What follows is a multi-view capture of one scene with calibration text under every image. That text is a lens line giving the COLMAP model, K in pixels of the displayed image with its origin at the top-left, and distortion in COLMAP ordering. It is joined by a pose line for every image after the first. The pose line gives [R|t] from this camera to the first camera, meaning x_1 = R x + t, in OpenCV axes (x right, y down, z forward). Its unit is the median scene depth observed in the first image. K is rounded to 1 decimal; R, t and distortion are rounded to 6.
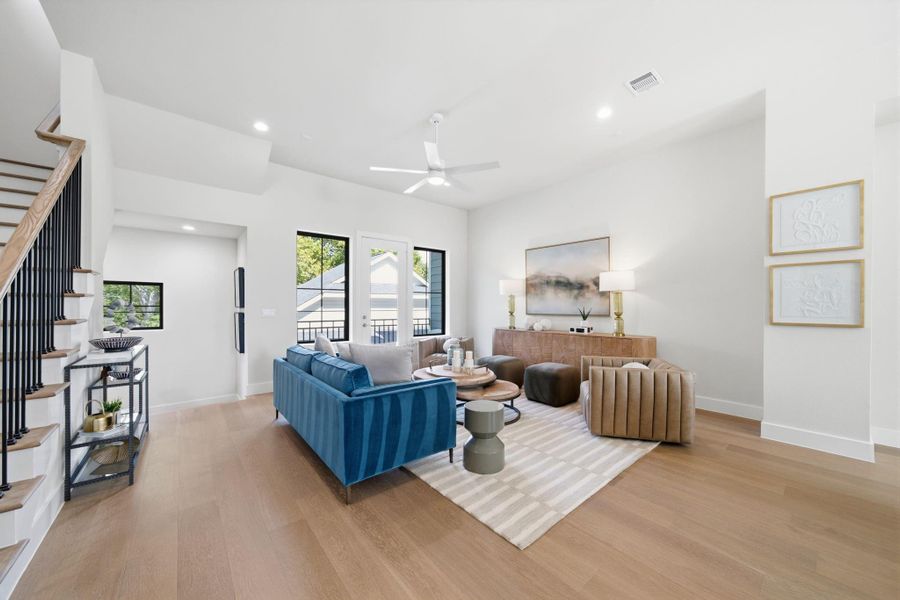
lens RADIAL K [[329.8, 0, 458.4], [0, 329.8, 304.4], [0, 0, 1]] dist [-0.014260, 0.004206]
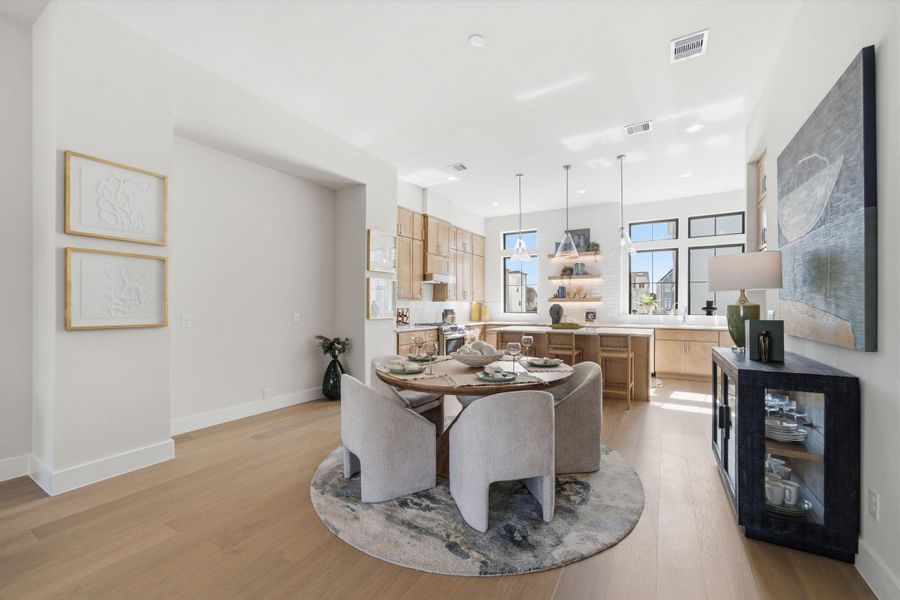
lens RADIAL K [[356.3, 0, 462.1], [0, 356.3, 306.3], [0, 0, 1]] dist [-0.025979, 0.002815]
pose [[-0.335074, -0.000023, 0.942192, -0.032202], [-0.005357, 0.999984, -0.001880, 0.004252], [-0.942177, -0.005677, -0.335068, 0.318759]]
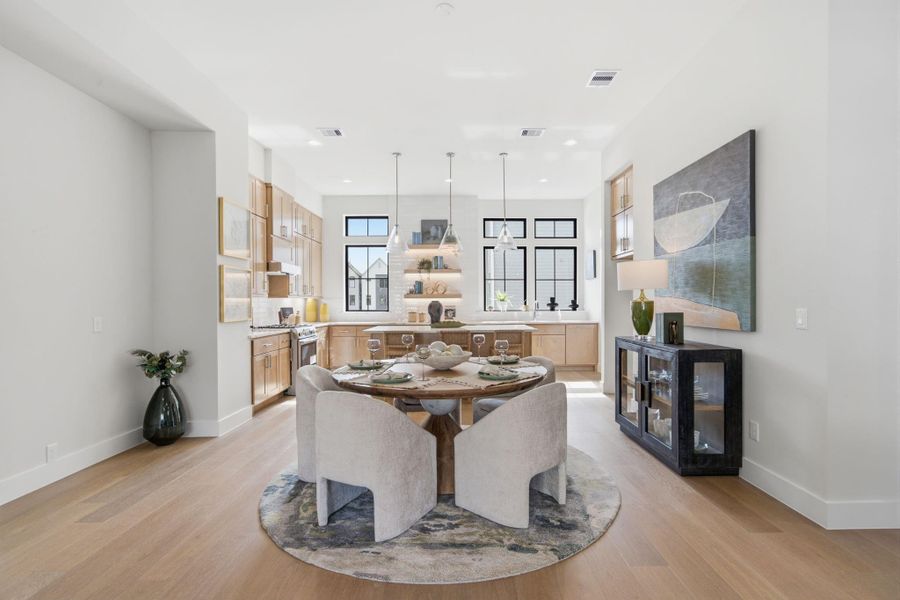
lens RADIAL K [[422.8, 0, 464.4], [0, 422.8, 304.4], [0, 0, 1]] dist [-0.014734, 0.003975]
pose [[-0.775148, 0.001592, 0.631778, 0.103261], [0.001866, 0.999998, -0.000230, 0.004441], [-0.631777, 0.001000, -0.775149, 0.612402]]
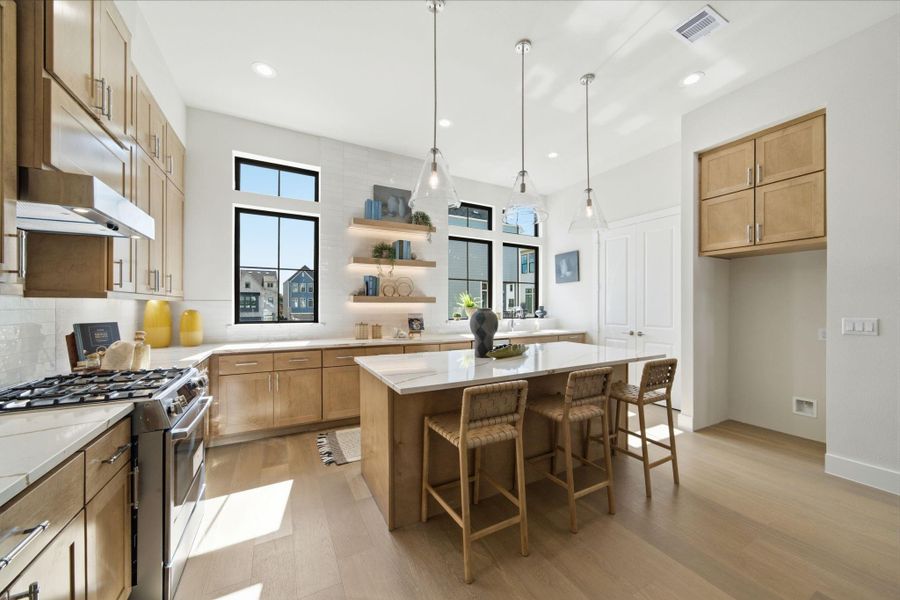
lens RADIAL K [[329.8, 0, 465.3], [0, 329.8, 307.8], [0, 0, 1]] dist [-0.014260, 0.004206]
pose [[-0.982219, -0.003412, 0.187709, 1.022164], [-0.003052, 0.999993, 0.002203, -0.011188], [-0.187715, 0.001591, -0.982222, 0.164517]]
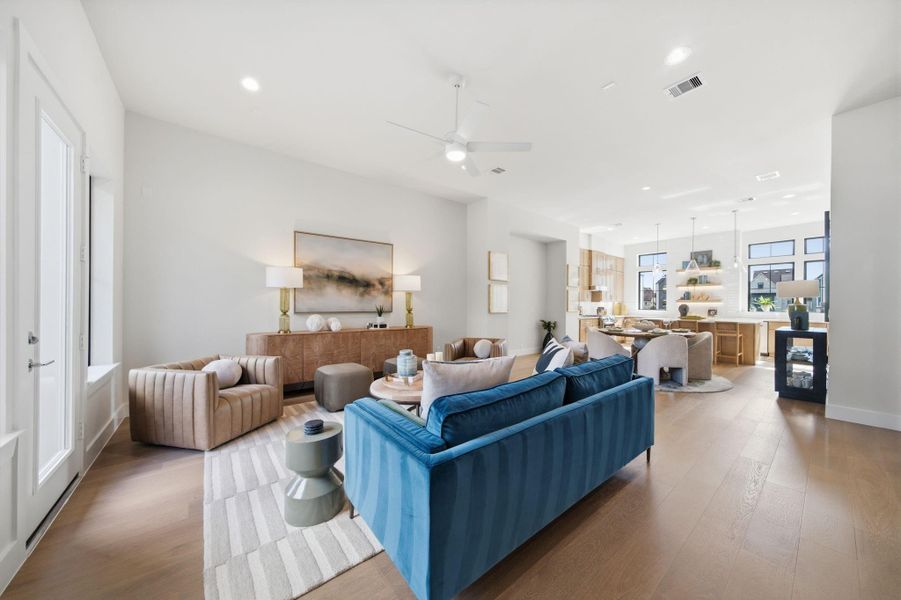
lens RADIAL K [[311.7, 0, 462.0], [0, 311.7, 305.7], [0, 0, 1]] dist [0.007403, 0.001059]
pose [[0.002036, -0.003366, 0.999992, -0.758304], [-0.009797, 0.999946, 0.003386, 0.007679], [-0.999950, -0.009804, 0.002003, 0.856569]]
